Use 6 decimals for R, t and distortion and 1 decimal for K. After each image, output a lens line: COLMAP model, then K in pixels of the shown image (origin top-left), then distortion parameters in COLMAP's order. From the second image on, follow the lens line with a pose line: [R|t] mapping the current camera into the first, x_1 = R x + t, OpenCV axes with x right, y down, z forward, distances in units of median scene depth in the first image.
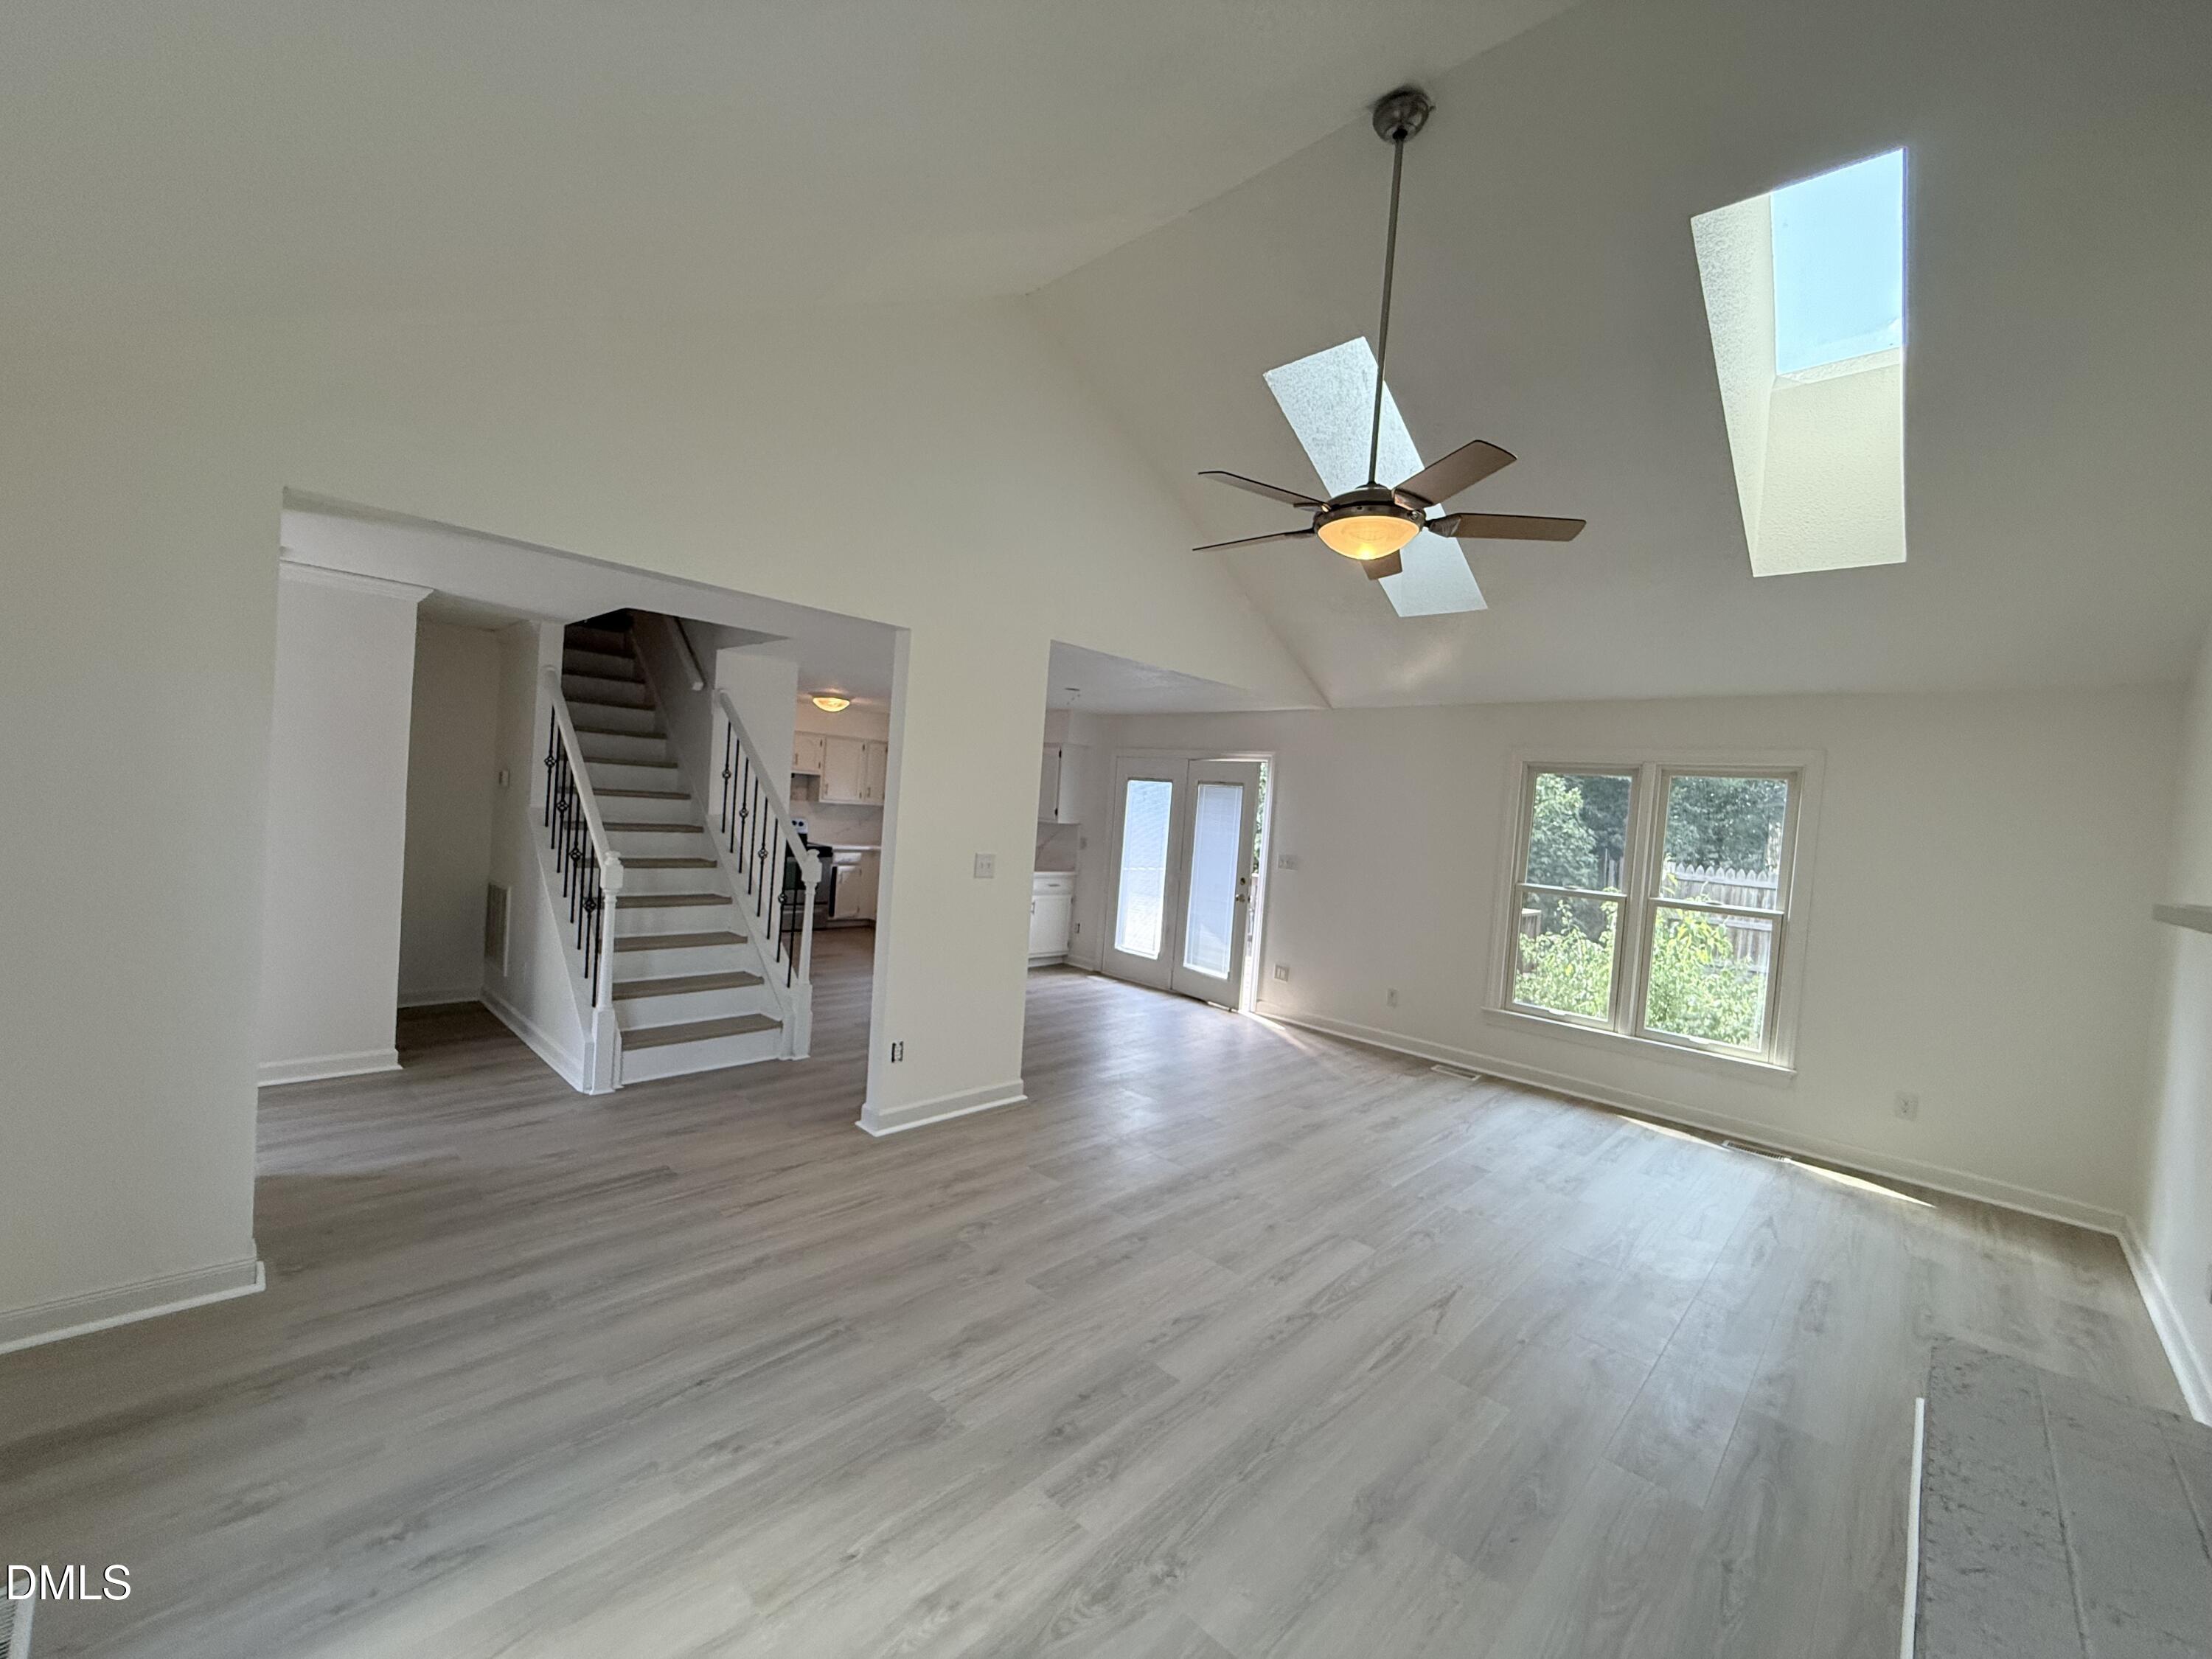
lens RADIAL K [[885.2, 0, 1103.4], [0, 885.2, 826.4], [0, 0, 1]] dist [-0.001423, 0.000626]
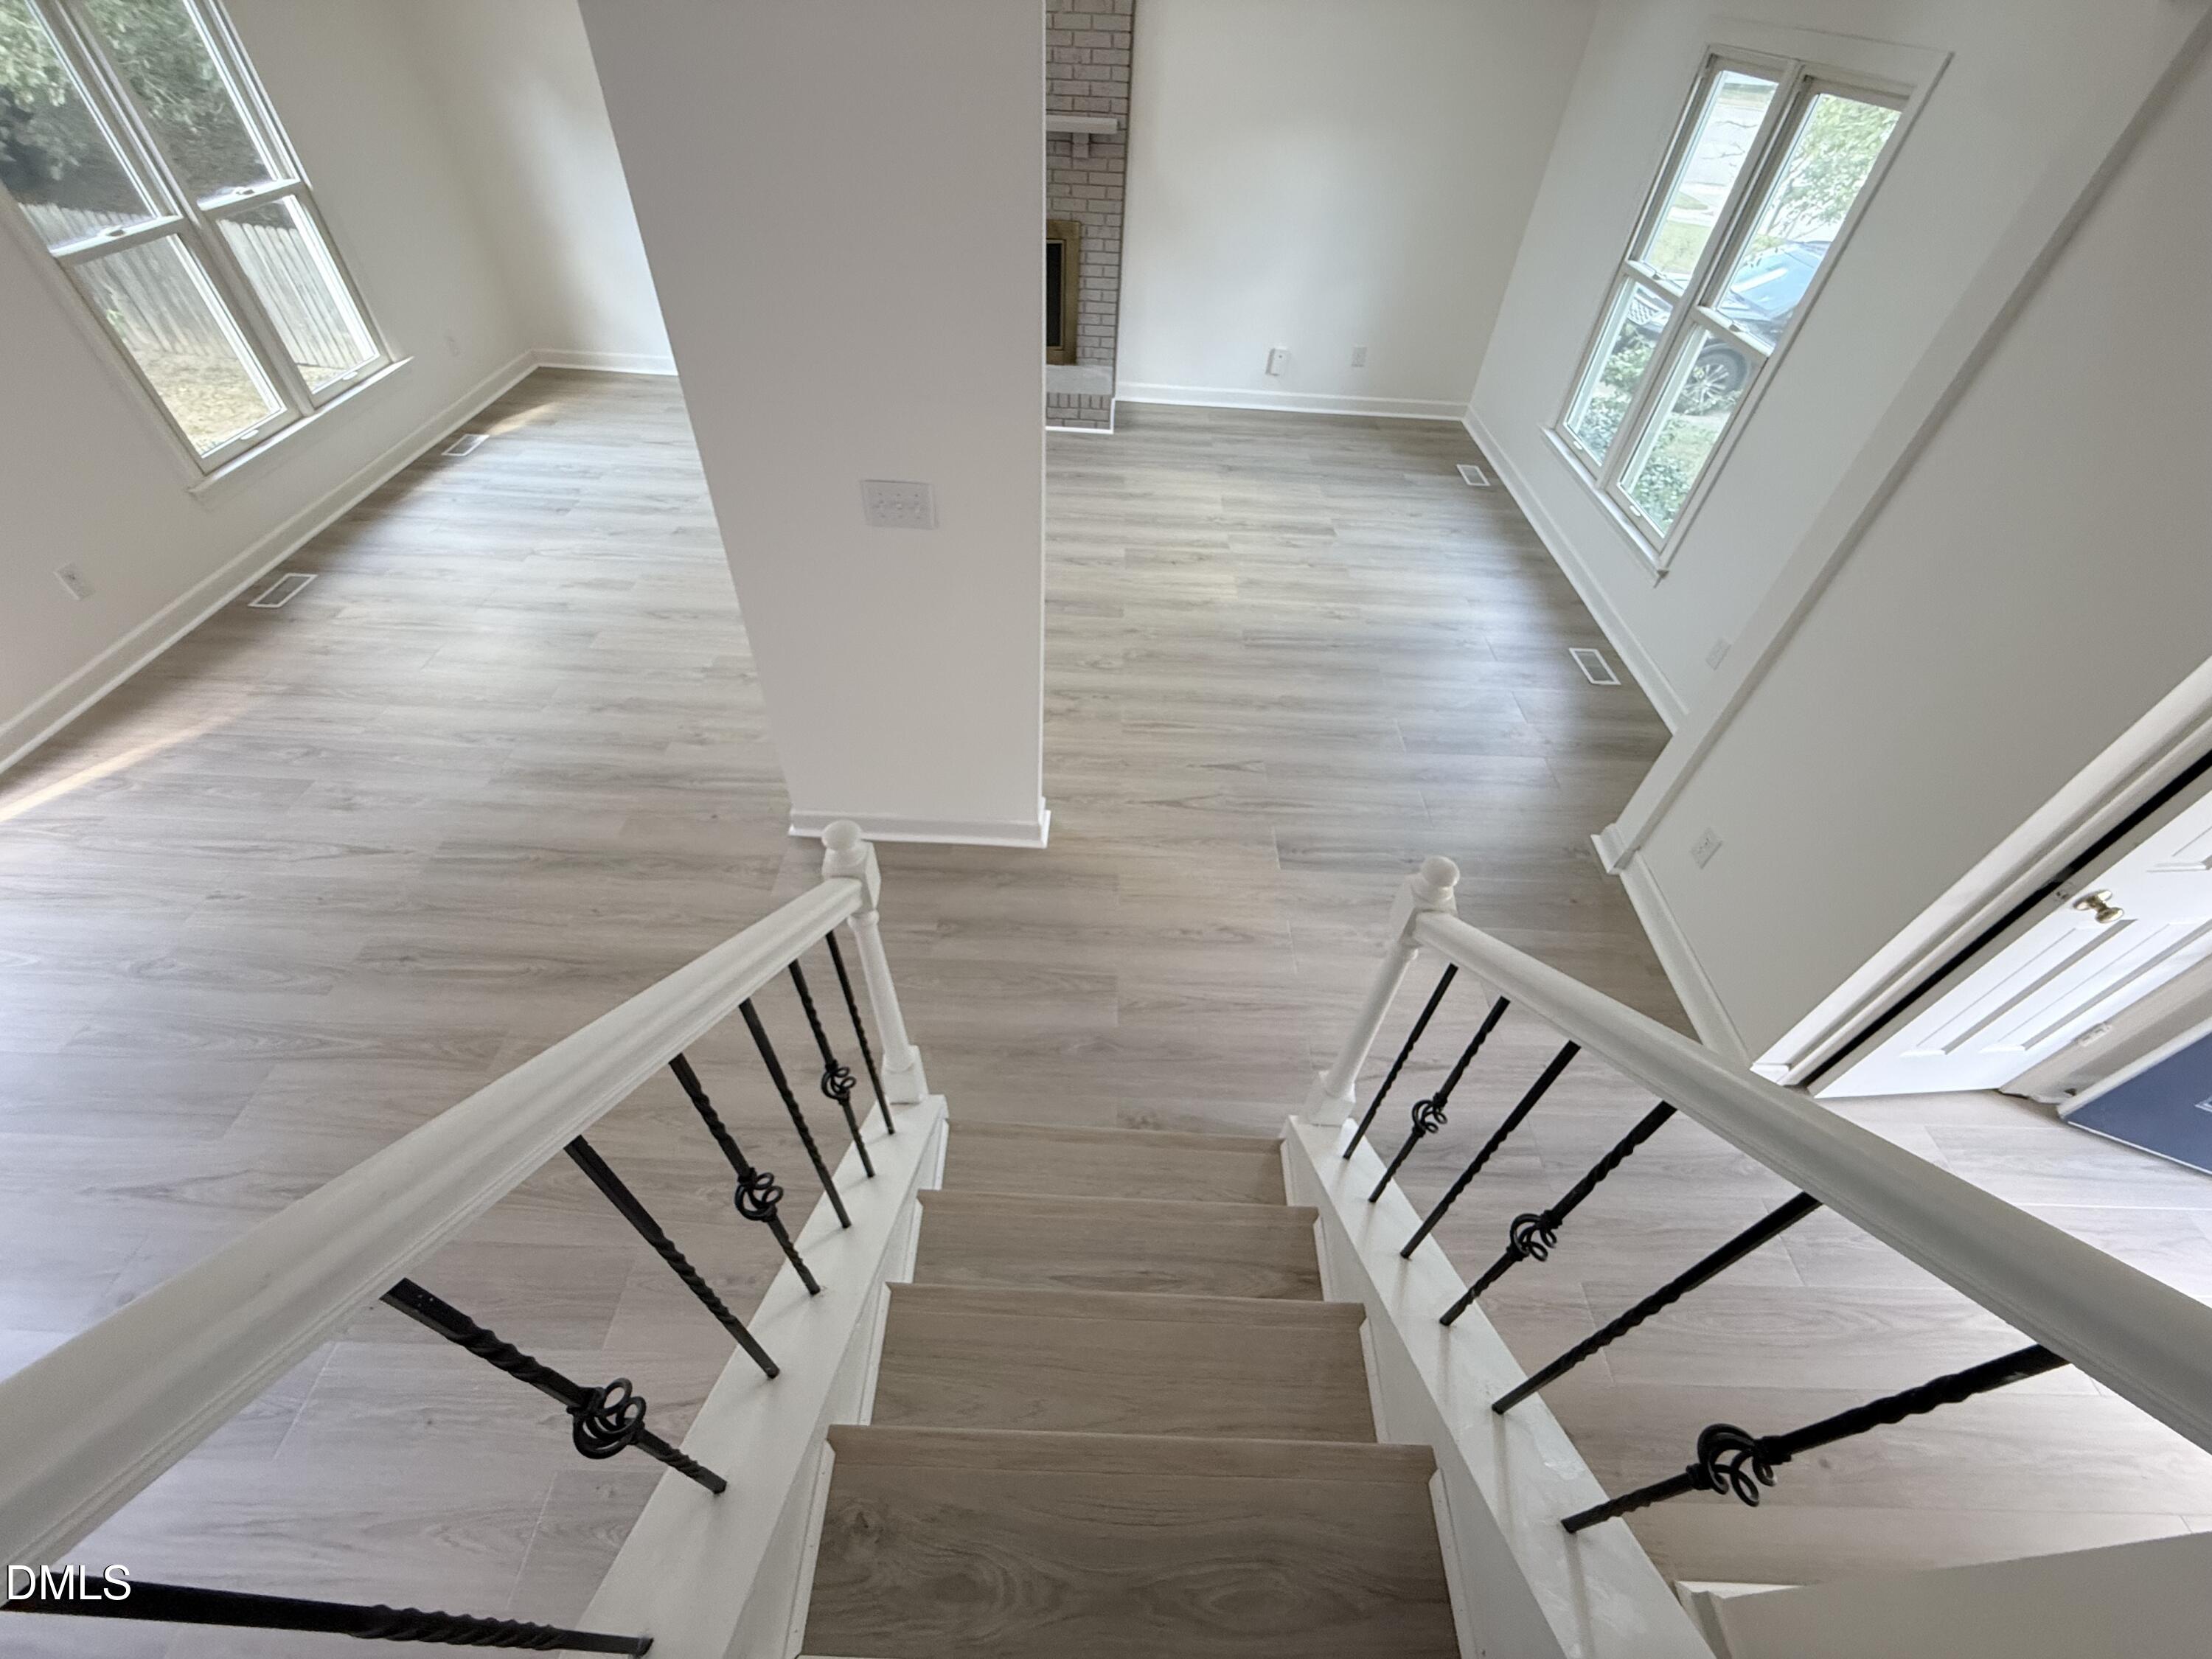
lens RADIAL K [[885.2, 0, 1100.0], [0, 885.2, 828.0], [0, 0, 1]] dist [-0.001423, 0.000626]
pose [[-0.670051, -0.599304, 0.438027, -0.635126], [-0.076101, 0.642431, 0.762556, -0.257664], [-0.738404, 0.477617, -0.476068, 1.323336]]
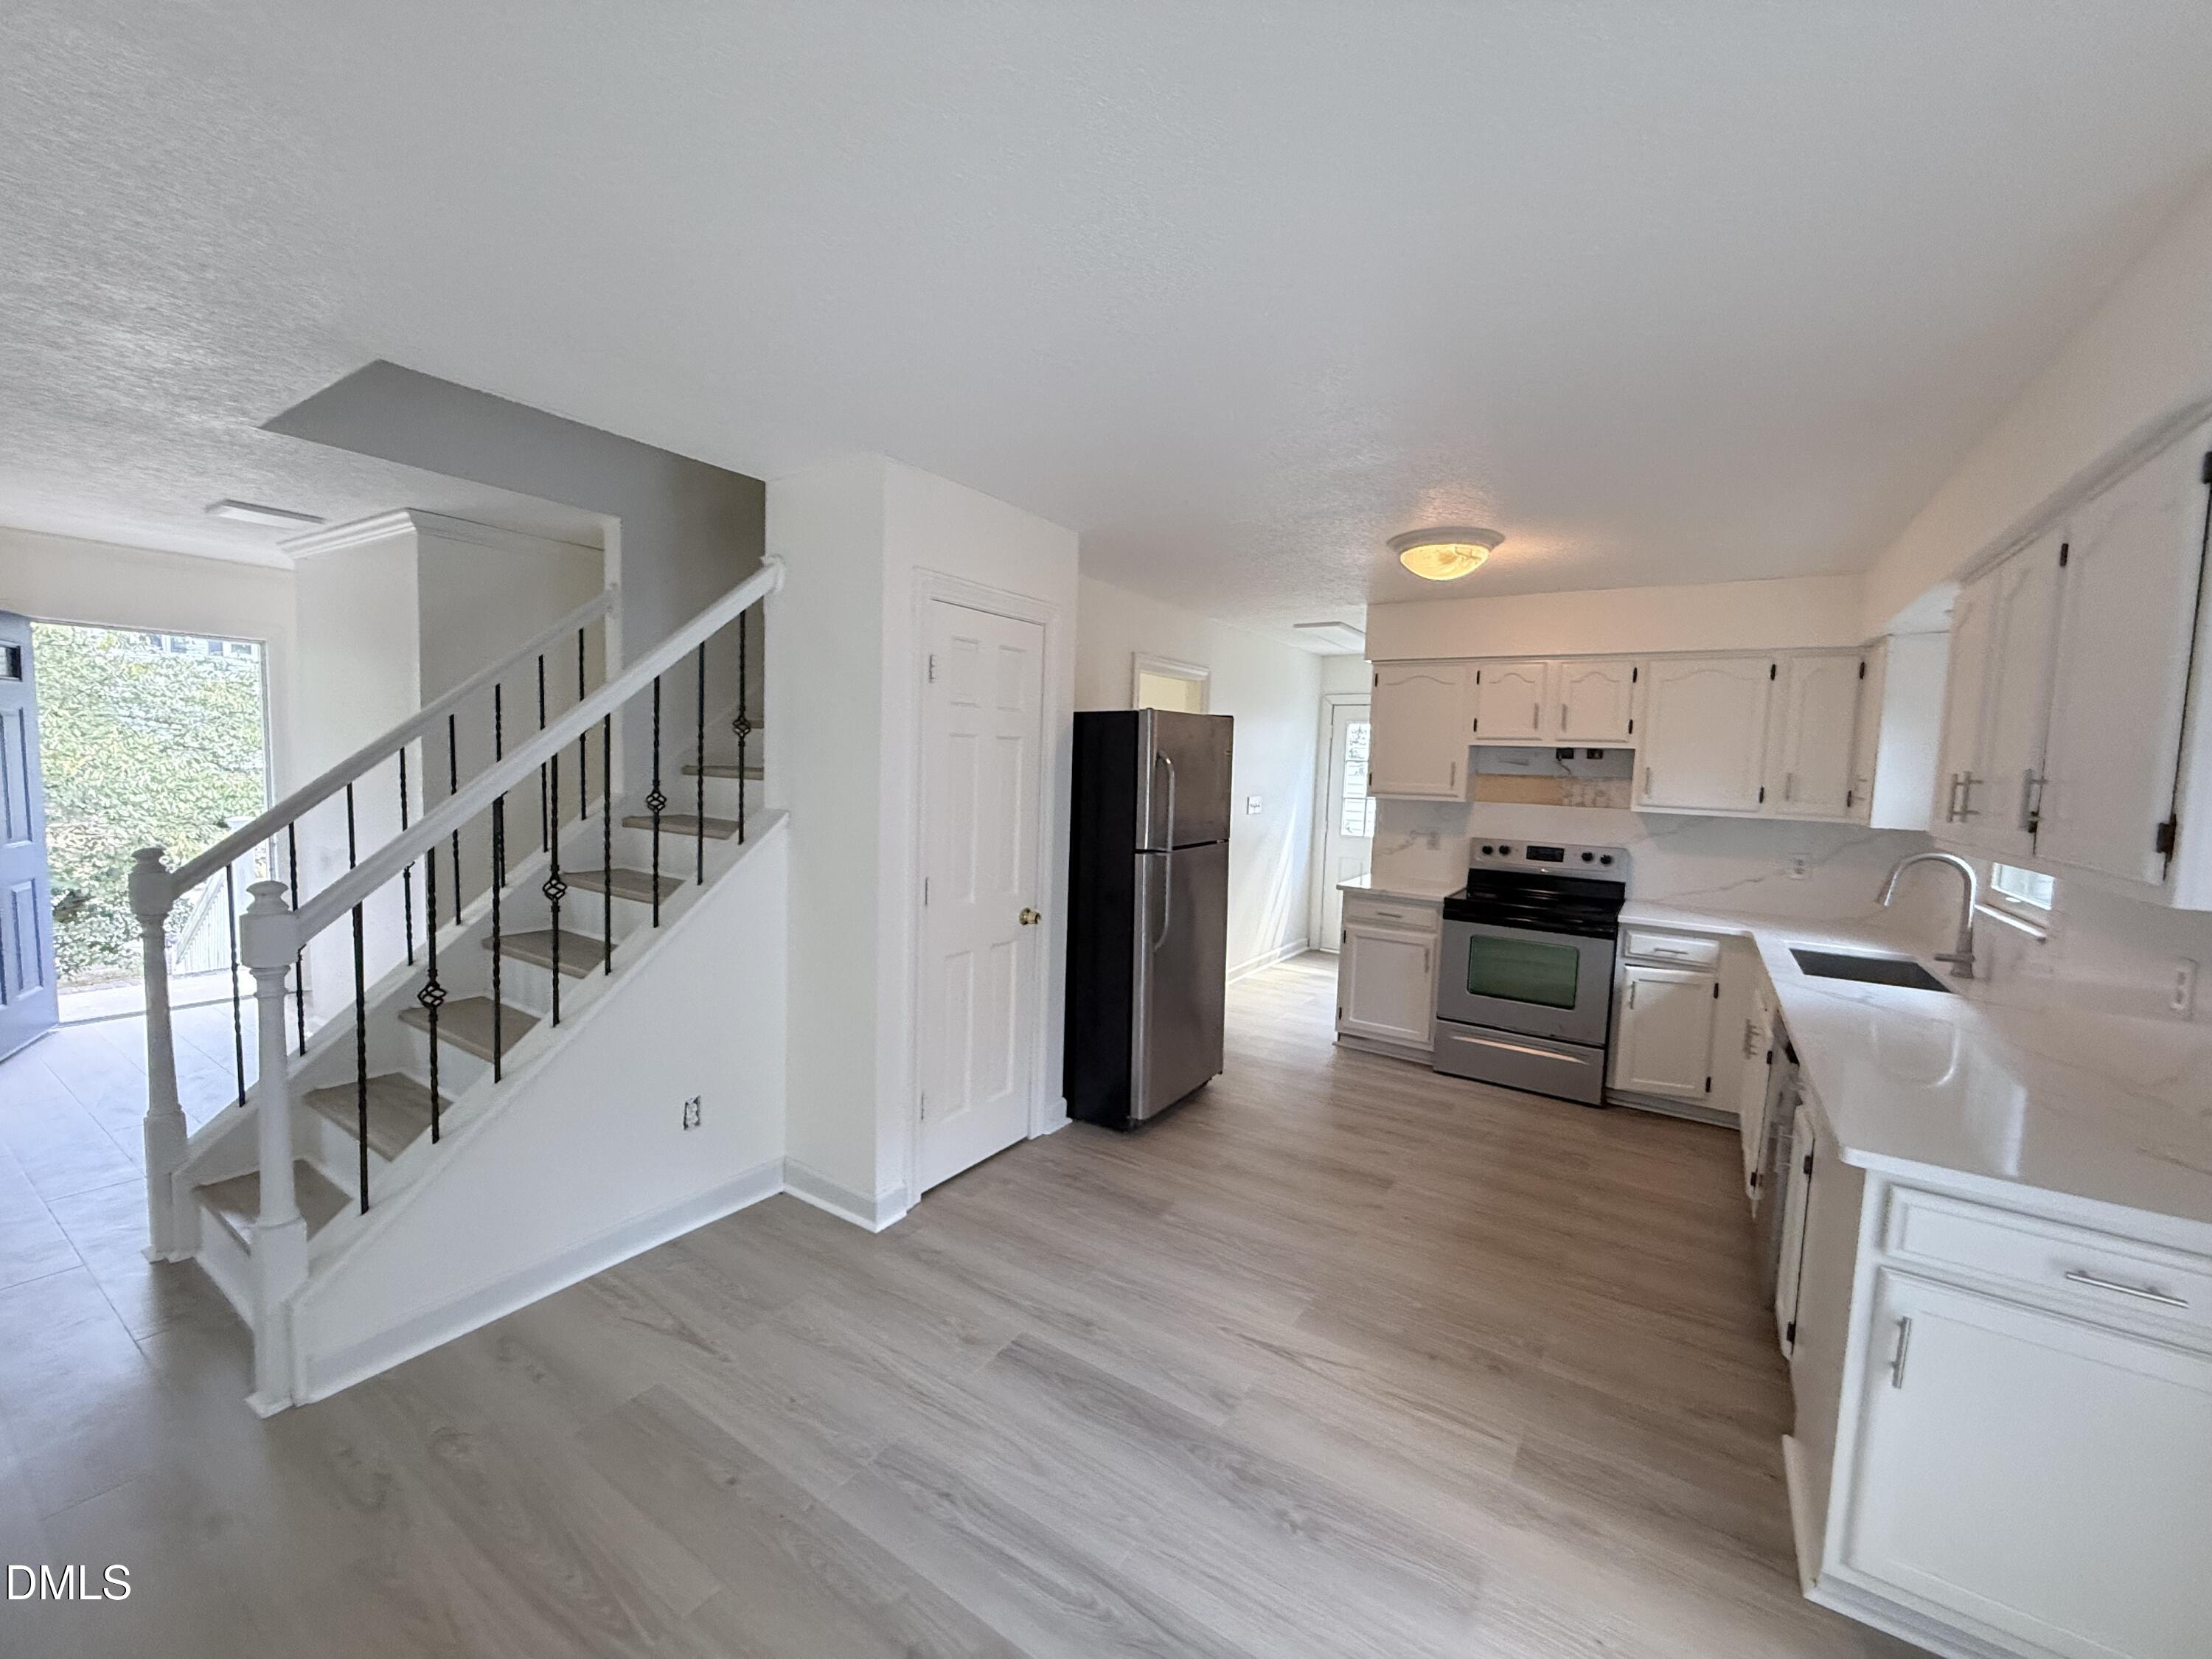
lens RADIAL K [[885.2, 0, 1106.3], [0, 885.2, 831.5], [0, 0, 1]] dist [-0.001423, 0.000626]
pose [[0.189362, 0.014274, -0.981804, 0.136358], [-0.047687, 0.998848, 0.005324, -0.017844], [0.980749, 0.045811, 0.189825, 1.579229]]
